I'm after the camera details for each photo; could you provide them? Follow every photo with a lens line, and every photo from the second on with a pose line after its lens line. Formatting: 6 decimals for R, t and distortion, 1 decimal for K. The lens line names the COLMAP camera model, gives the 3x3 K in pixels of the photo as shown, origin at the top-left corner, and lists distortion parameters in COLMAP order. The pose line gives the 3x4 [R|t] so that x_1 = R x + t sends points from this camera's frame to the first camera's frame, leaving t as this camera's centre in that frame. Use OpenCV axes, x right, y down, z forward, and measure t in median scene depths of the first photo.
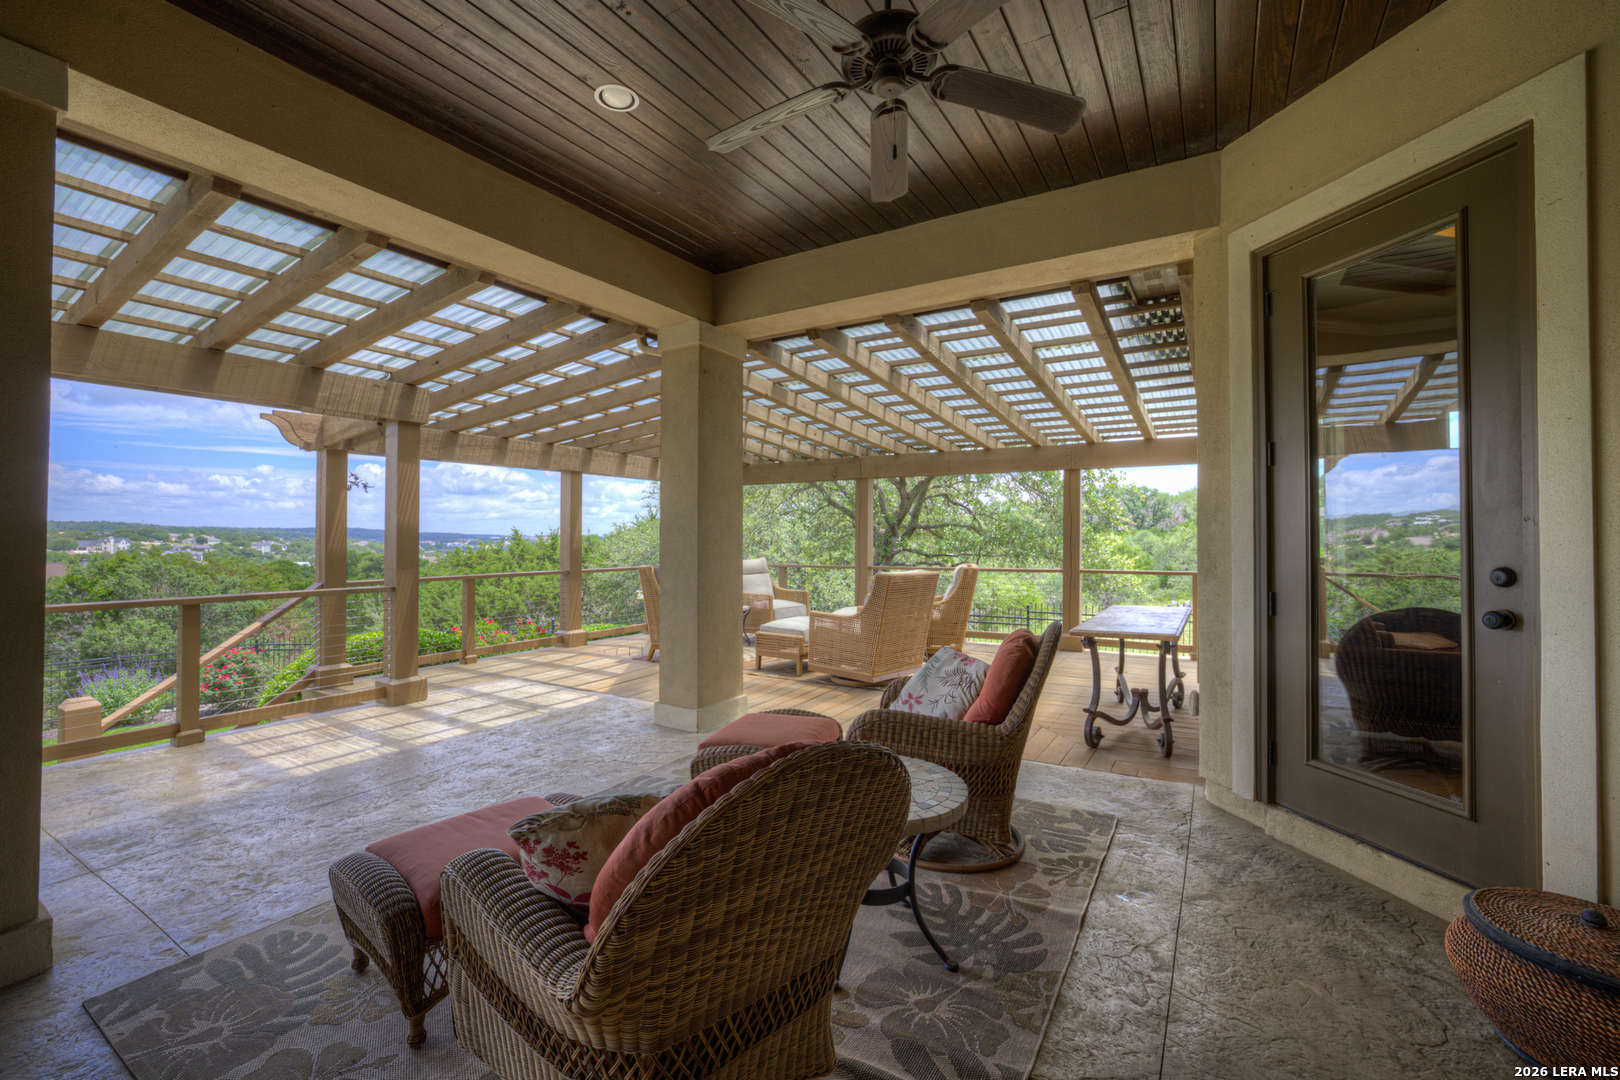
lens RADIAL K [[701.5, 0, 805.5], [0, 701.5, 534.7], [0, 0, 1]] dist [0.000291, 0.000187]
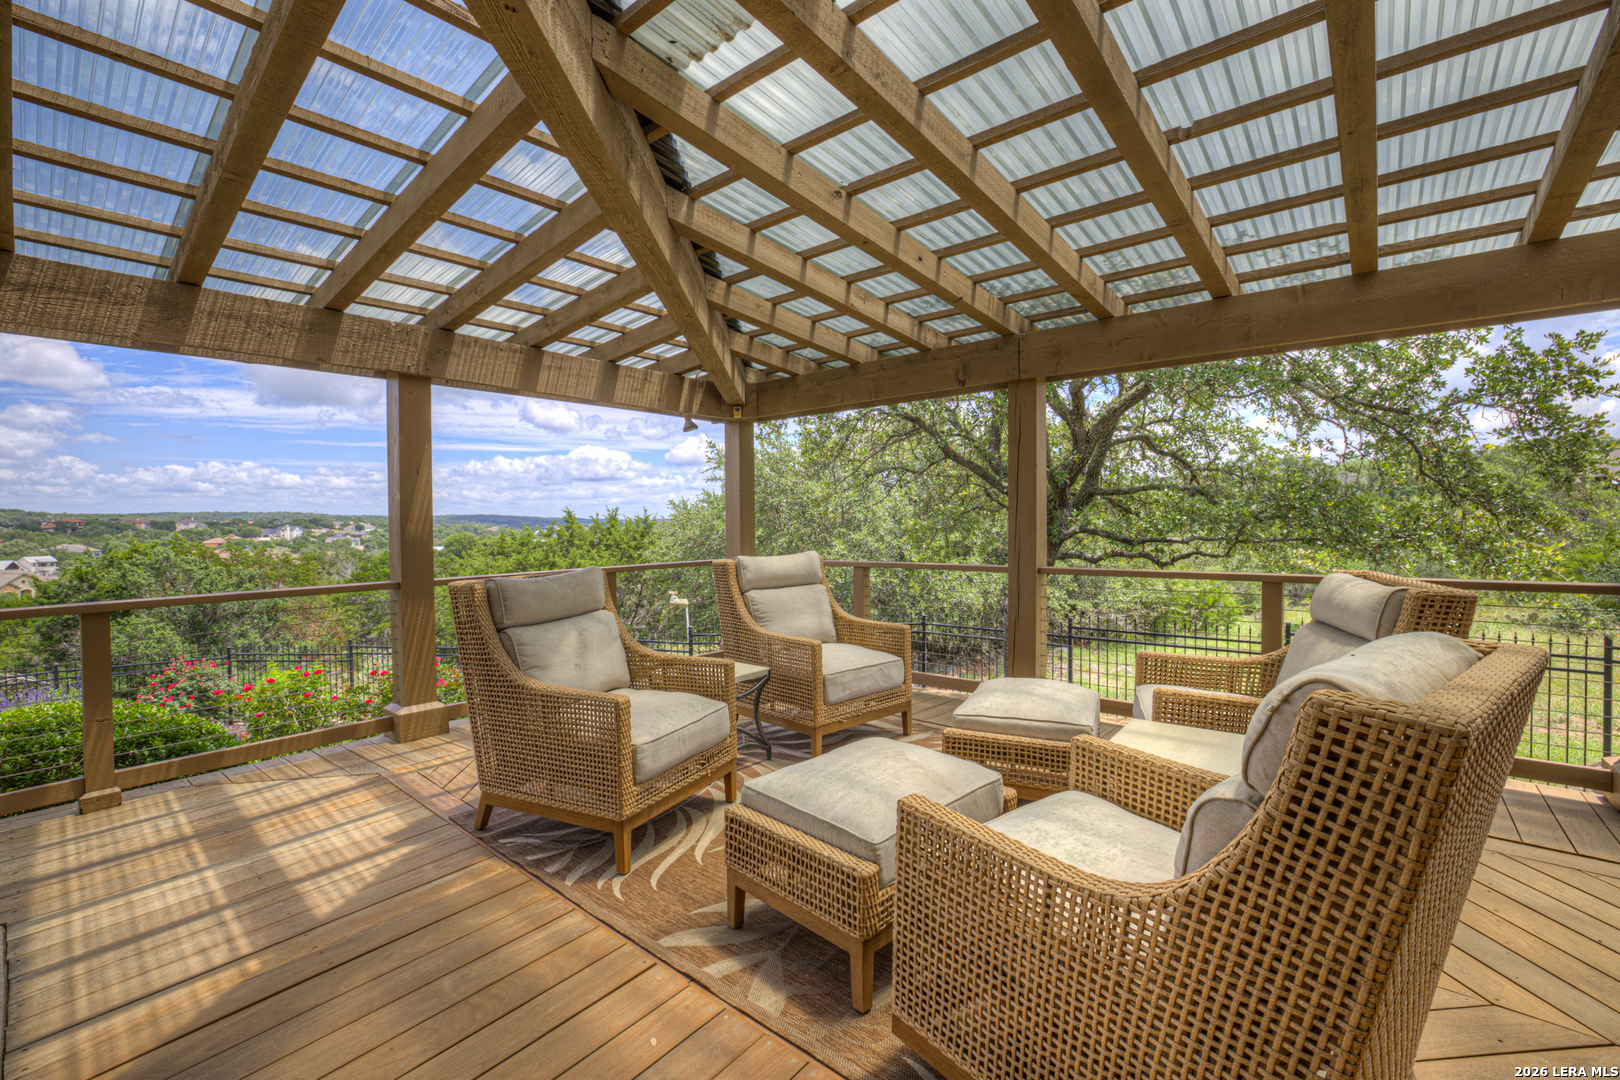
lens RADIAL K [[707.4, 0, 794.8], [0, 707.4, 538.9], [0, 0, 1]] dist [0.000267, 0.000167]
pose [[0.985717, -0.008520, -0.168196, 0.006068], [0.014042, 0.999400, 0.031668, 0.005648], [0.167825, -0.033577, 0.985245, 0.328551]]
